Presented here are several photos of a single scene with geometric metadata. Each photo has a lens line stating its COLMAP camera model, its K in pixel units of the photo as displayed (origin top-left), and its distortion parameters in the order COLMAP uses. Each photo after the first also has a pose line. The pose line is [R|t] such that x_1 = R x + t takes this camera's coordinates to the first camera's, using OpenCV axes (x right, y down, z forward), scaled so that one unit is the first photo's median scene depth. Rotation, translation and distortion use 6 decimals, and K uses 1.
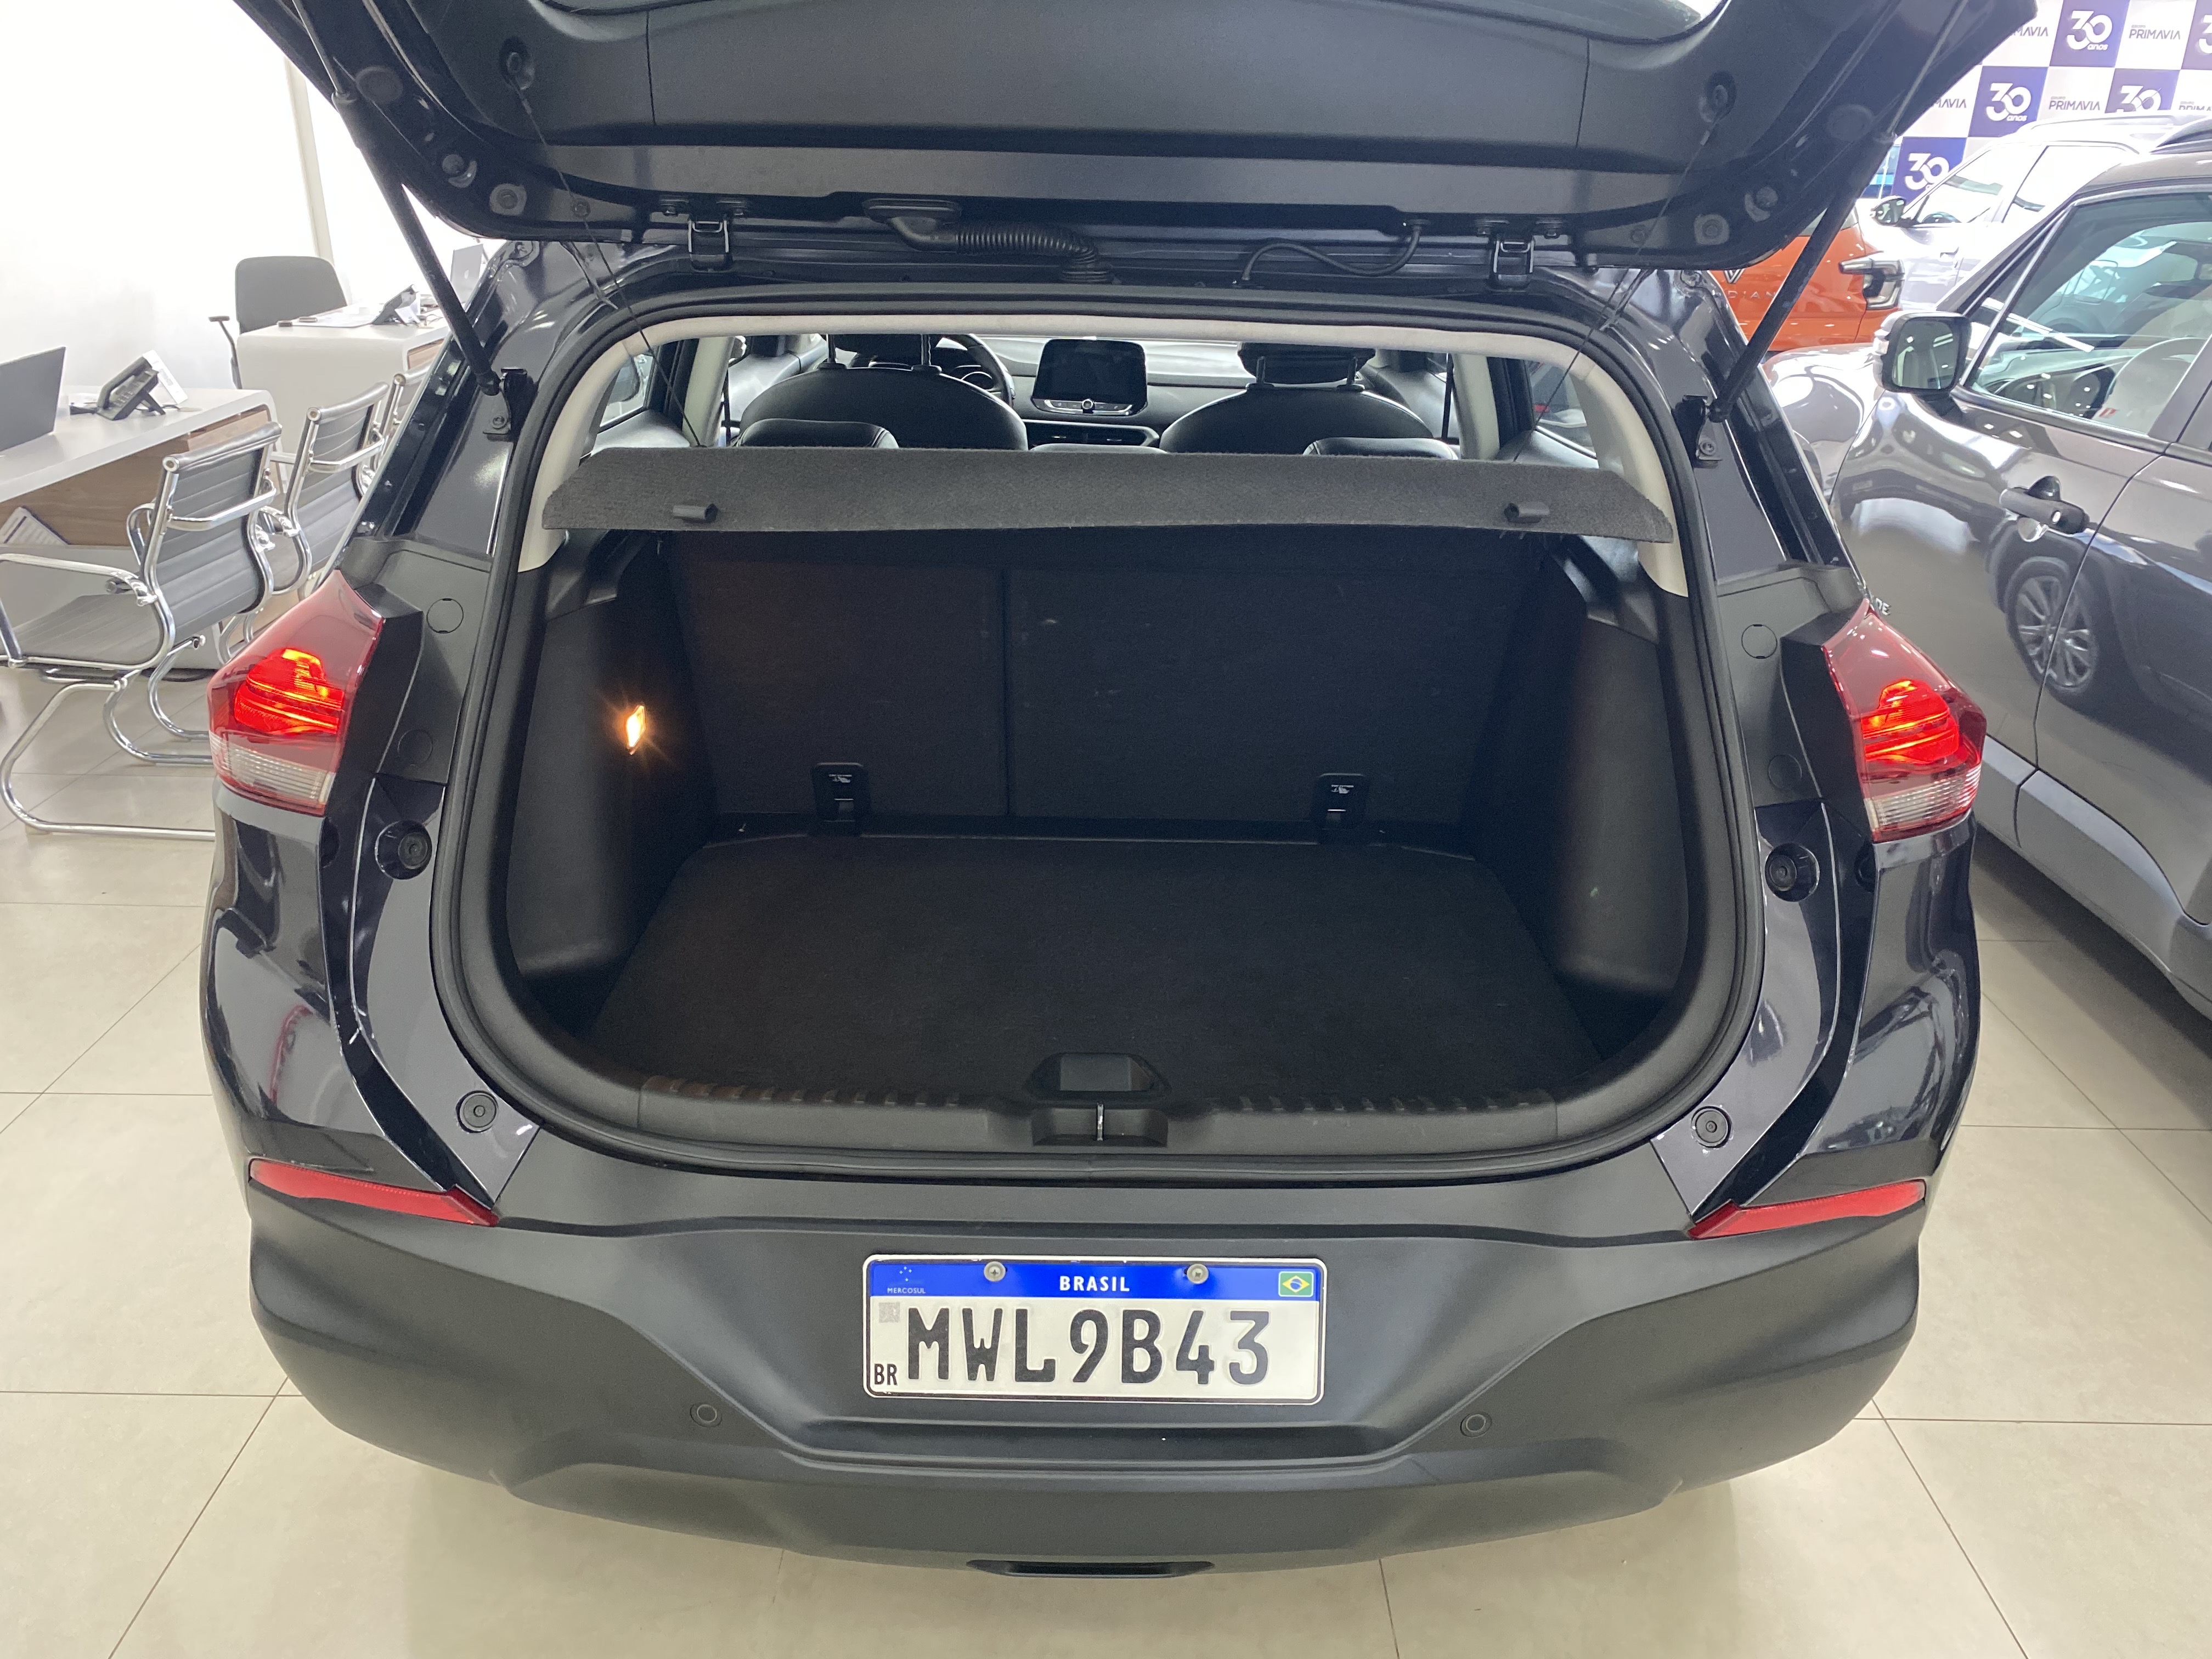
lens RADIAL K [[1668.4, 0, 1100.9], [0, 1668.4, 830.5], [0, 0, 1]] dist [0.061502, -0.087818]
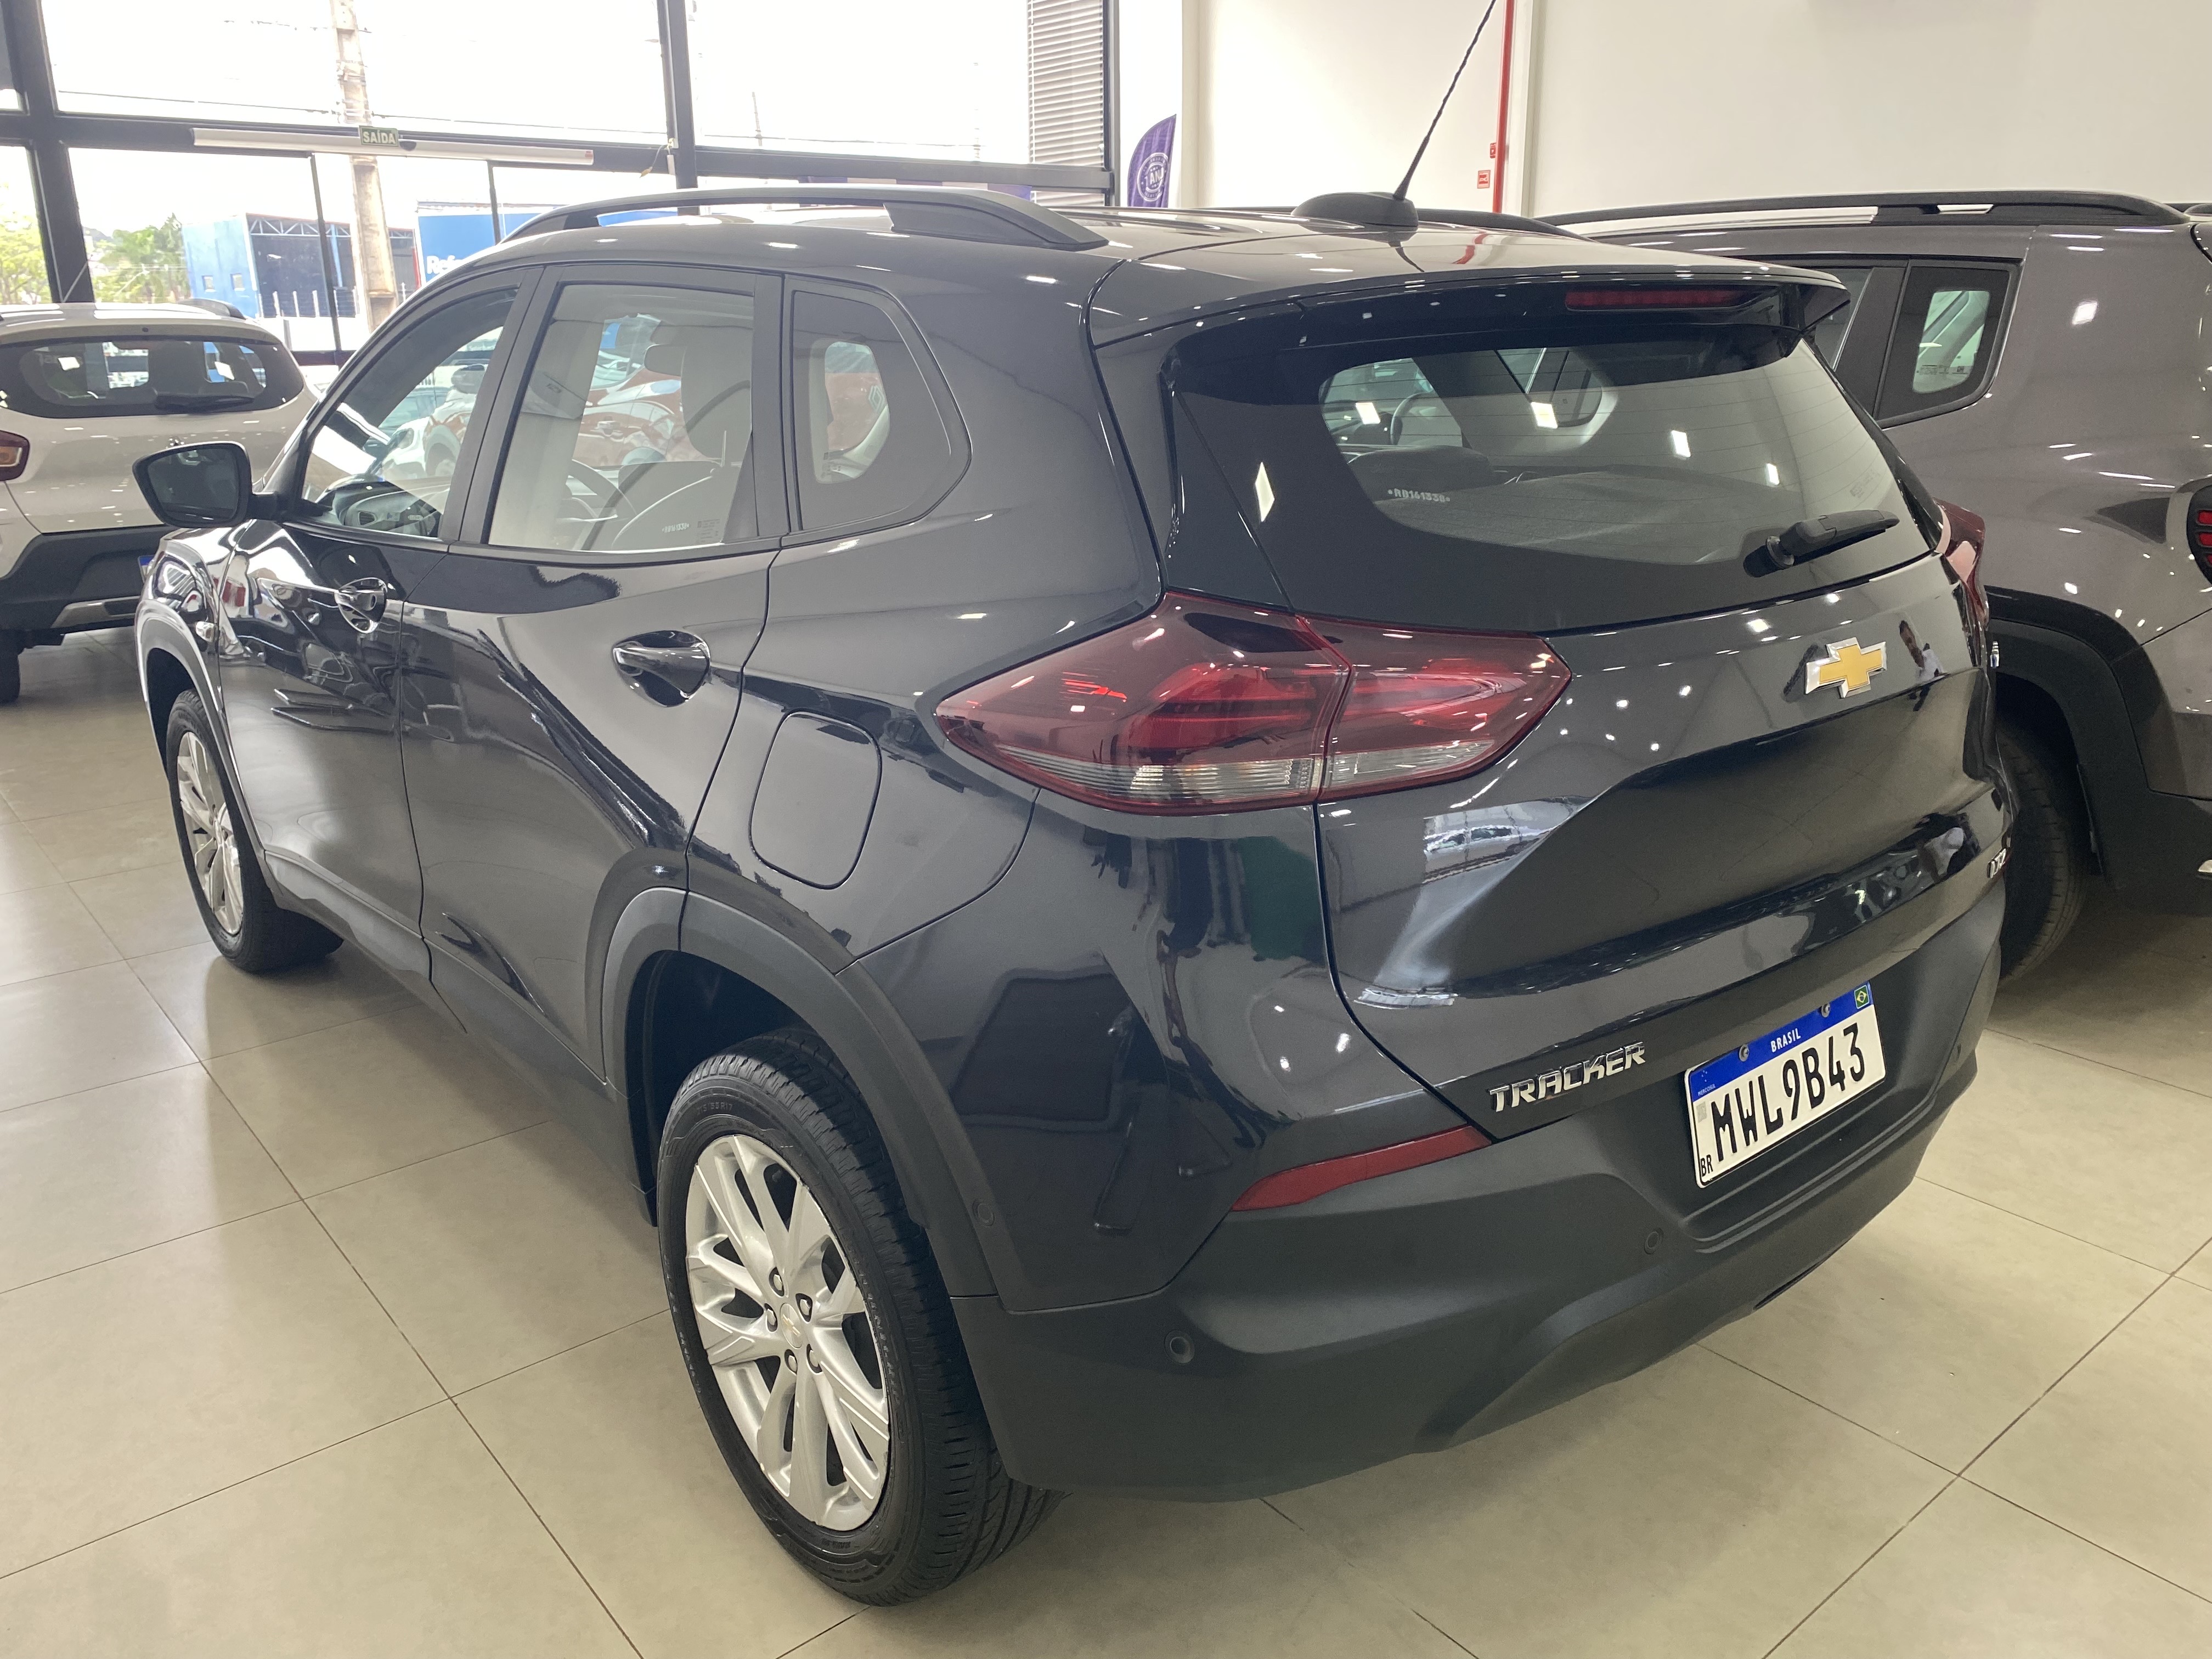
lens RADIAL K [[1668.4, 0, 1100.9], [0, 1668.4, 830.5], [0, 0, 1]] dist [0.061502, -0.087818]
pose [[0.767572, -0.216763, 0.603198, -1.141748], [0.272360, 0.962195, -0.000808, -0.025107], [-0.580219, 0.164907, 0.797591, 0.248617]]
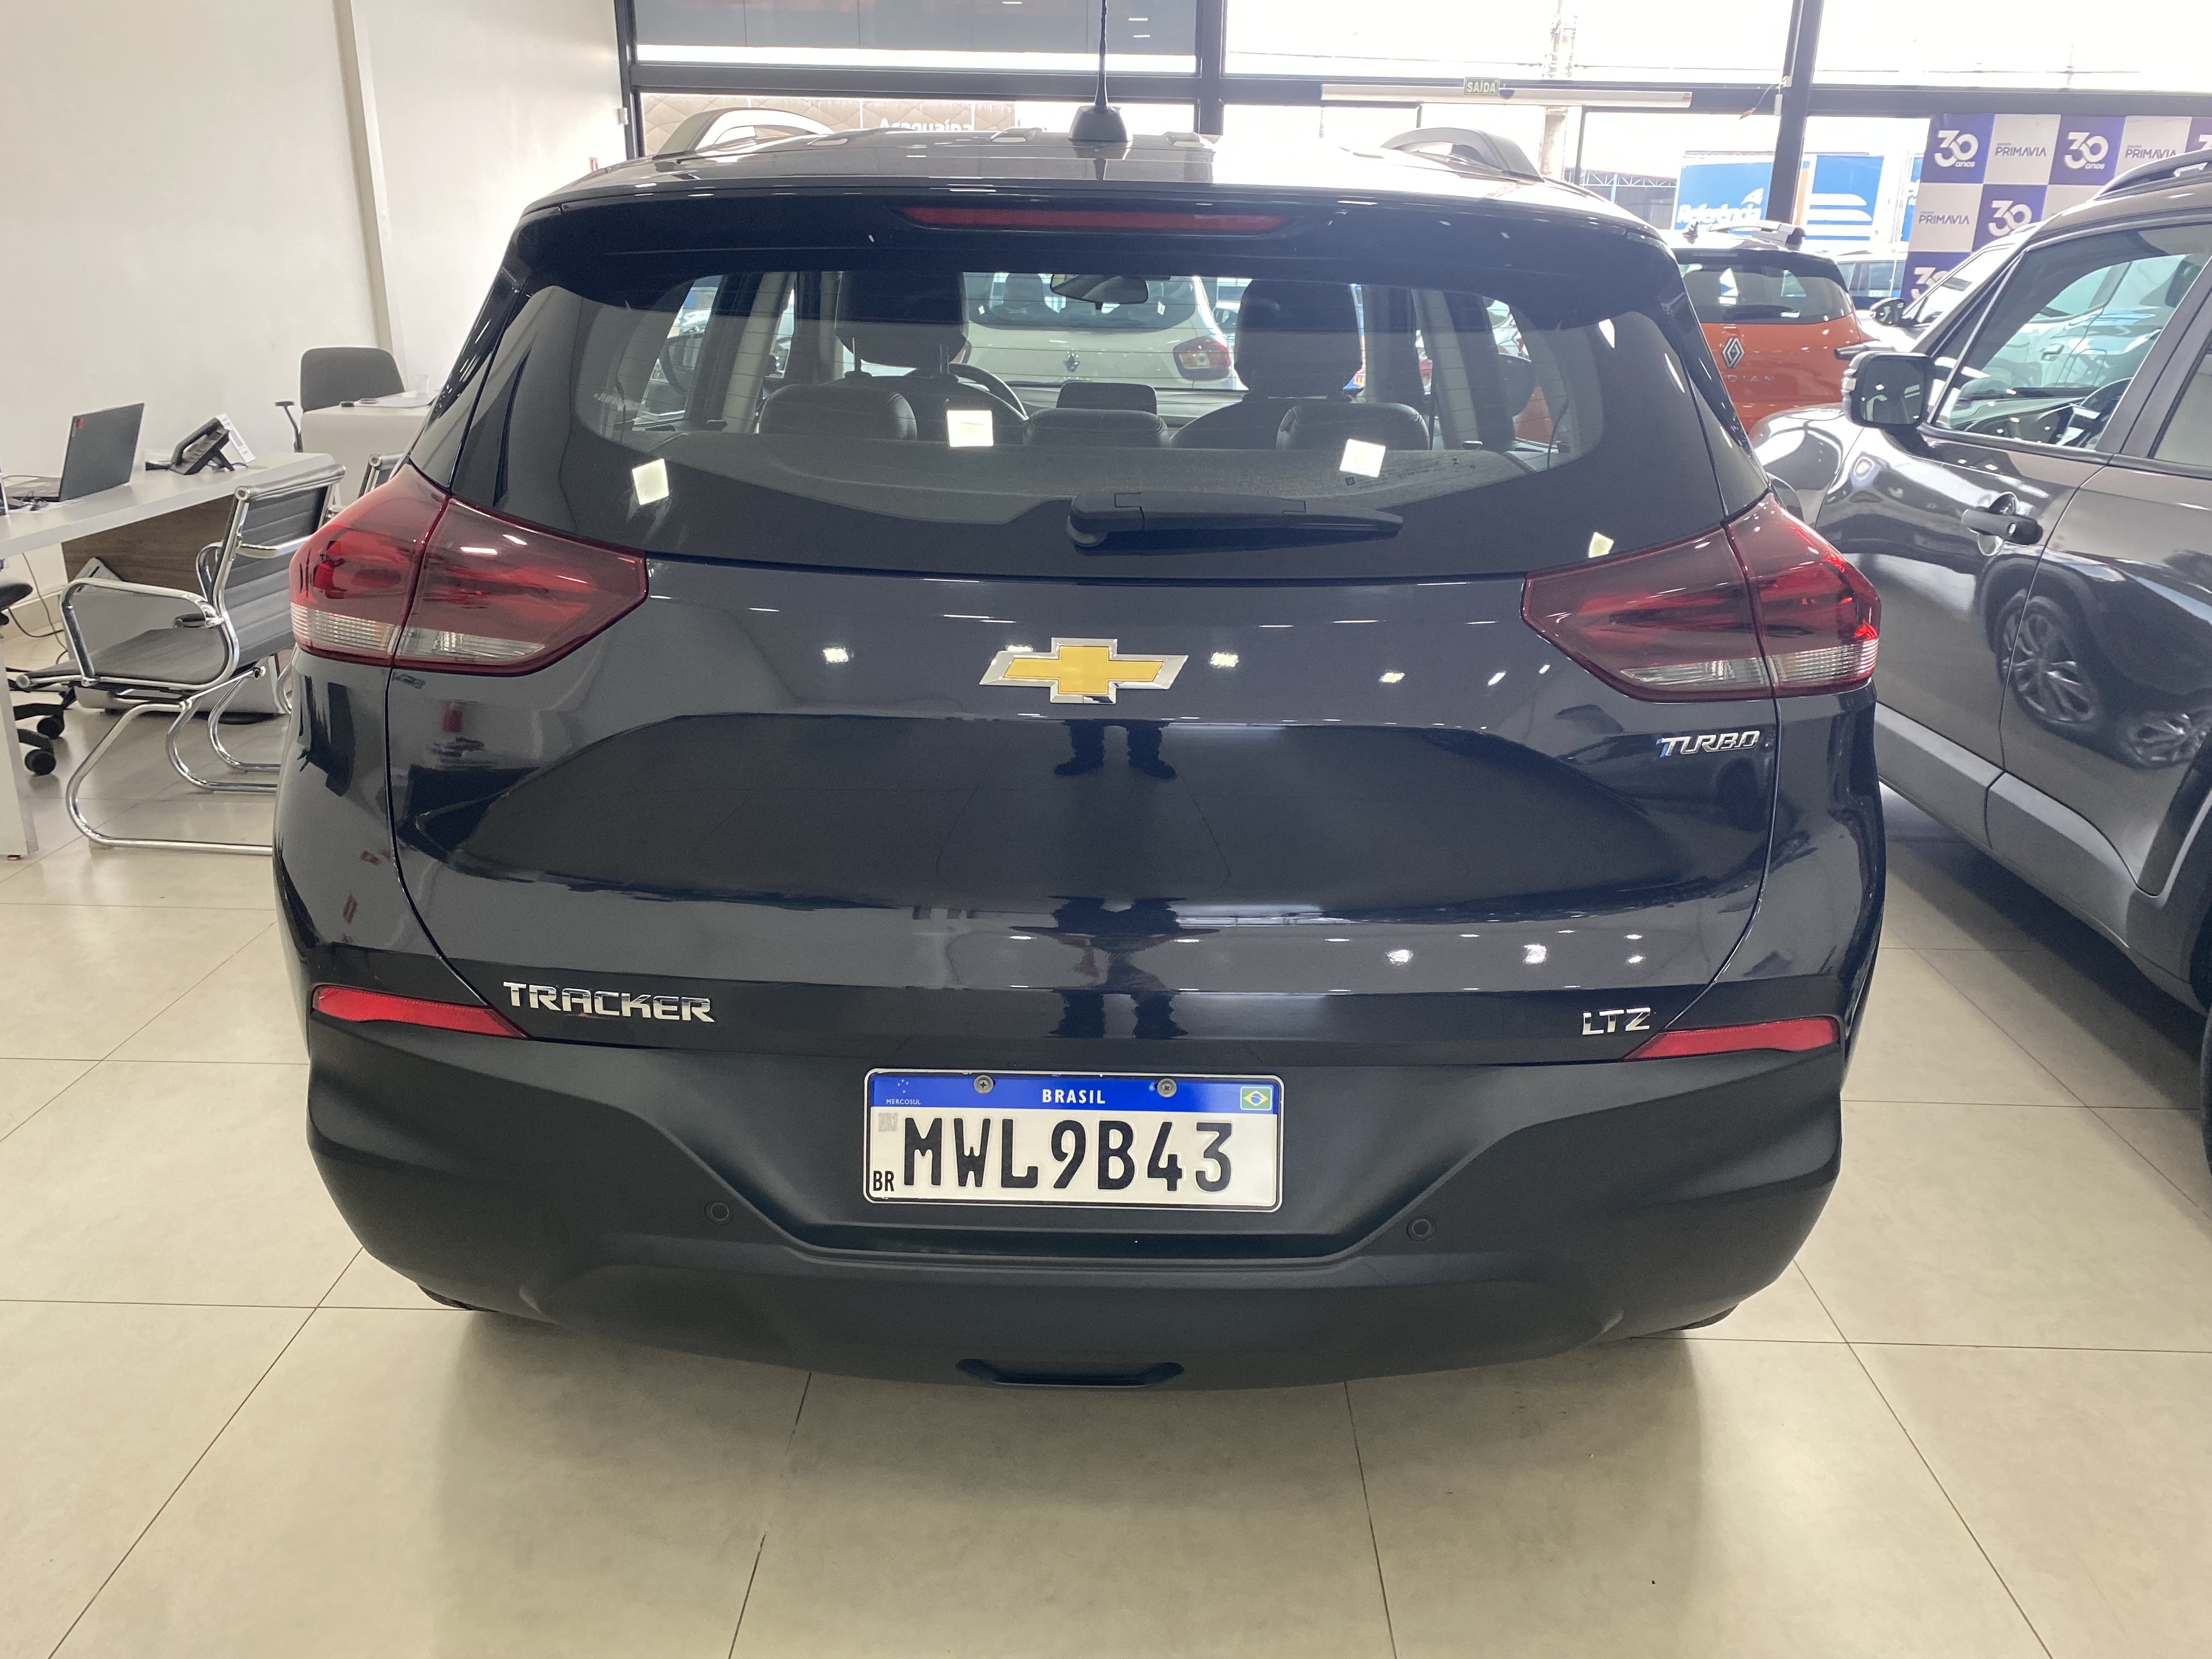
lens RADIAL K [[1657.3, 0, 1106.0], [0, 1657.3, 829.5], [0, 0, 1]] dist [0.087932, -0.135835]
pose [[0.999875, 0.004056, -0.015307, 0.033306], [-0.005088, 0.997676, -0.067947, 0.168031], [0.014995, 0.068016, 0.997572, -0.103259]]
